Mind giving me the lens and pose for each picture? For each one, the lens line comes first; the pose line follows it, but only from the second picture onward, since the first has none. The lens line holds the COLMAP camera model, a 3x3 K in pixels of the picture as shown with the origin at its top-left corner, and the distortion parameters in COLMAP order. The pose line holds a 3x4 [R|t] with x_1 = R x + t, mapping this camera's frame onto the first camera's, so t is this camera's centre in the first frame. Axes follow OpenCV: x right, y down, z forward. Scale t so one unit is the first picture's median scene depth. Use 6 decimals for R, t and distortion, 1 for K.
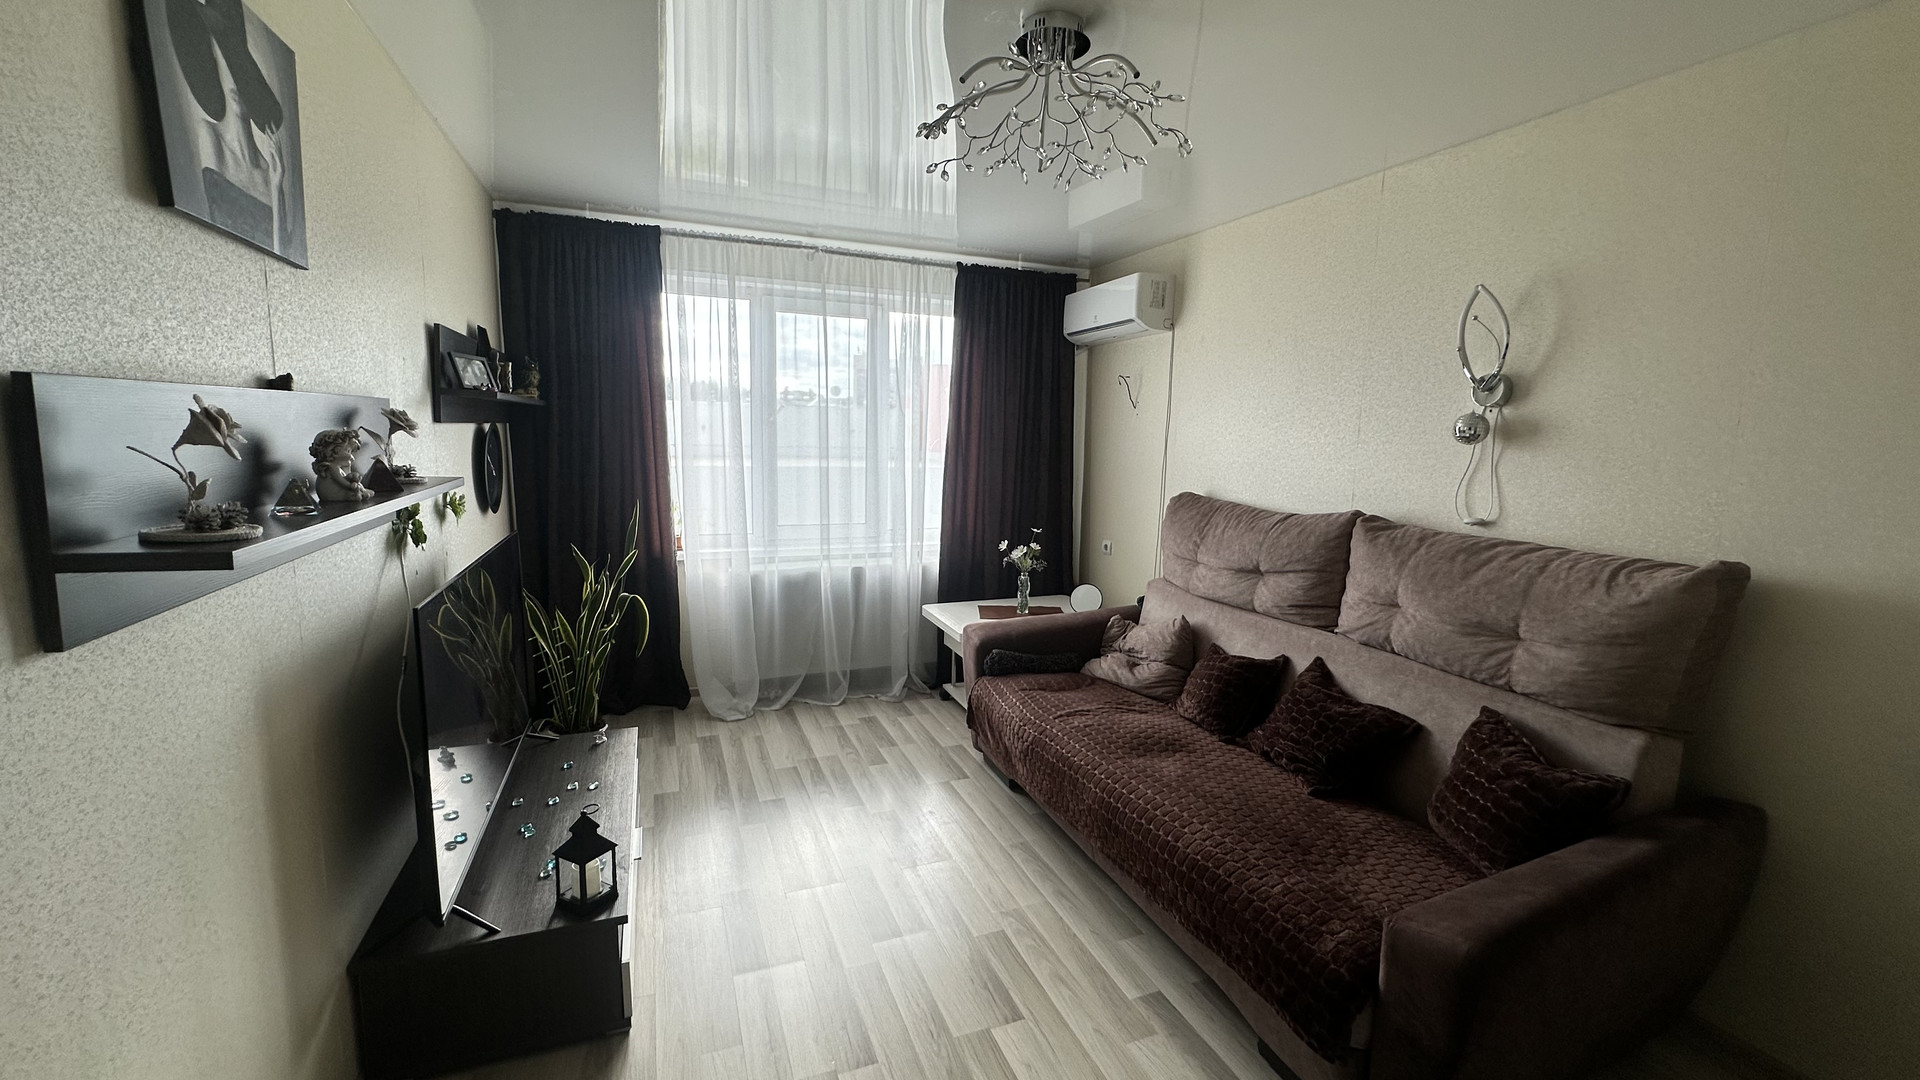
lens RADIAL K [[765.5, 0, 960.4], [0, 765.5, 536.7], [0, 0, 1]] dist [-0.001178, 0.000153]
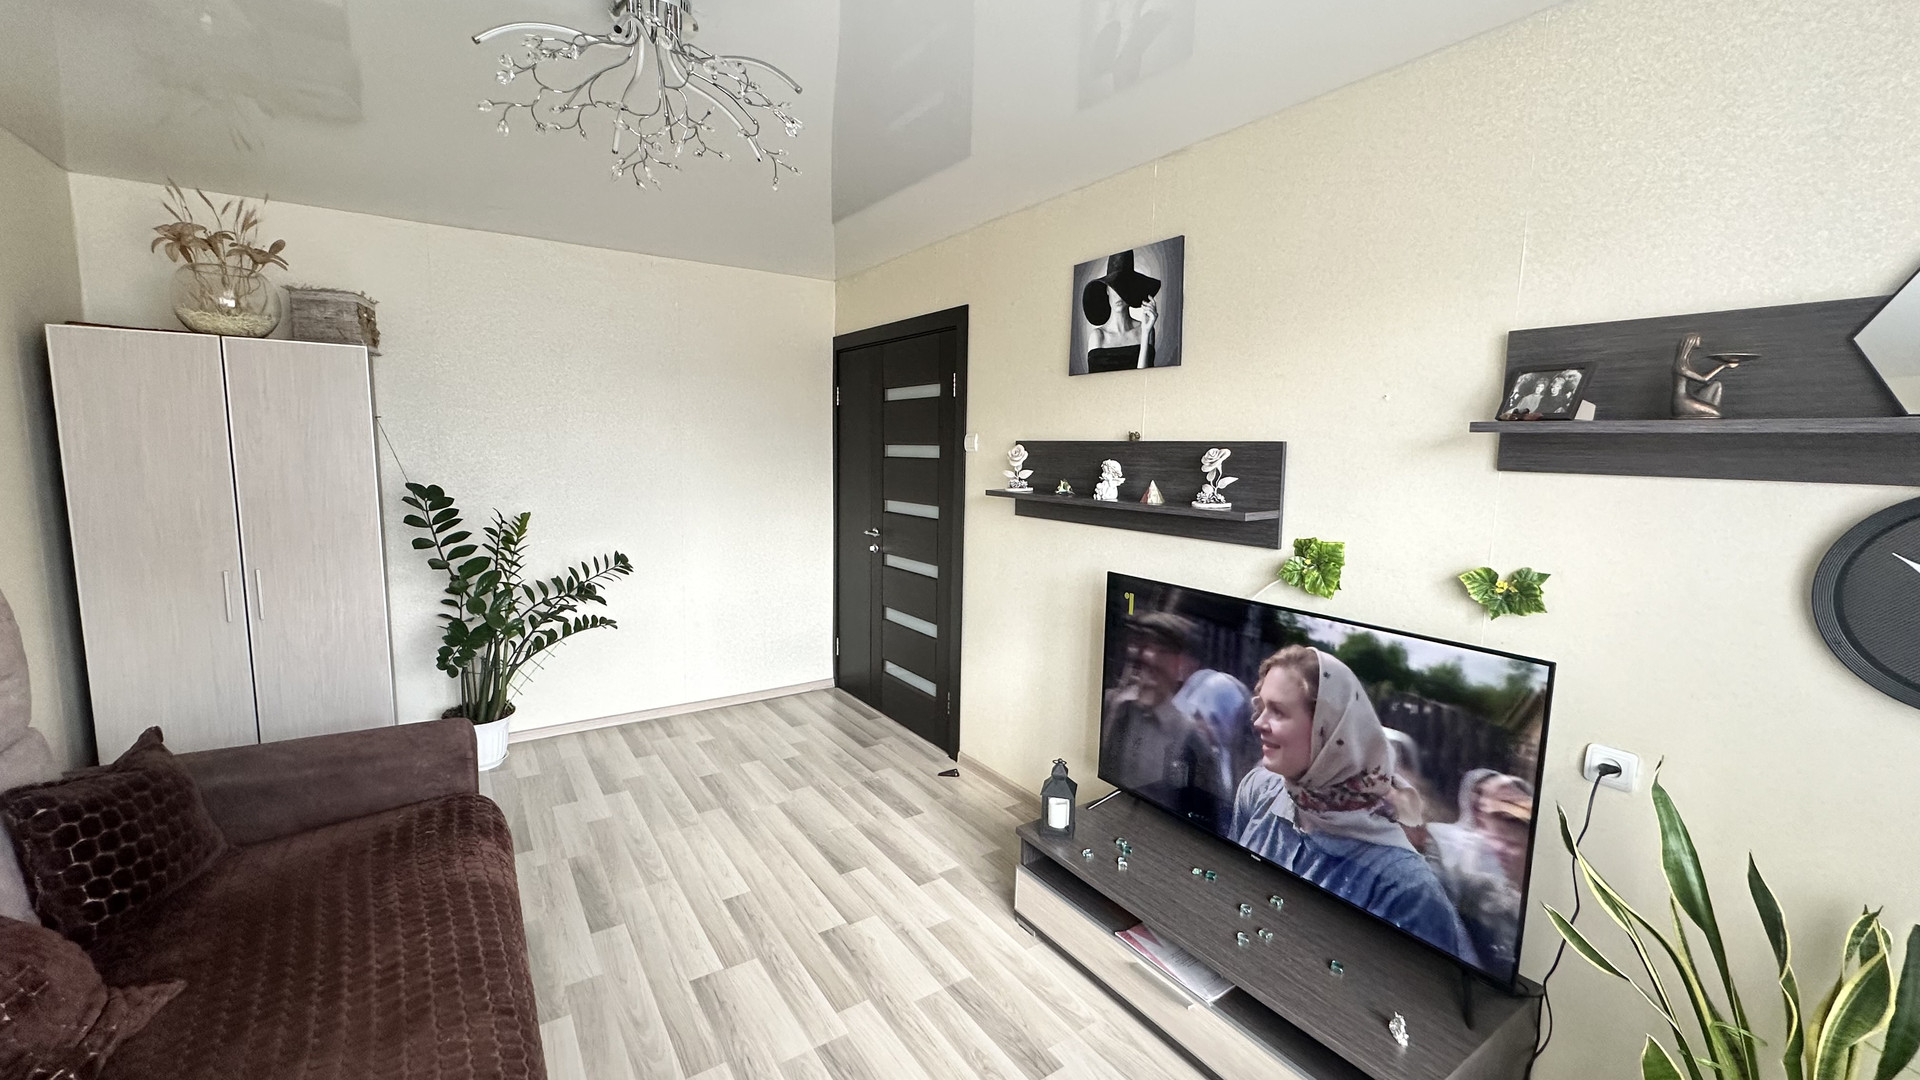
lens RADIAL K [[765.5, 0, 962.2], [0, 765.5, 540.2], [0, 0, 1]] dist [-0.001178, 0.000153]
pose [[-0.974817, -0.014637, -0.222527, -0.044499], [-0.071668, 0.965473, 0.250450, -0.288301], [0.211178, 0.260090, -0.942208, 2.003714]]
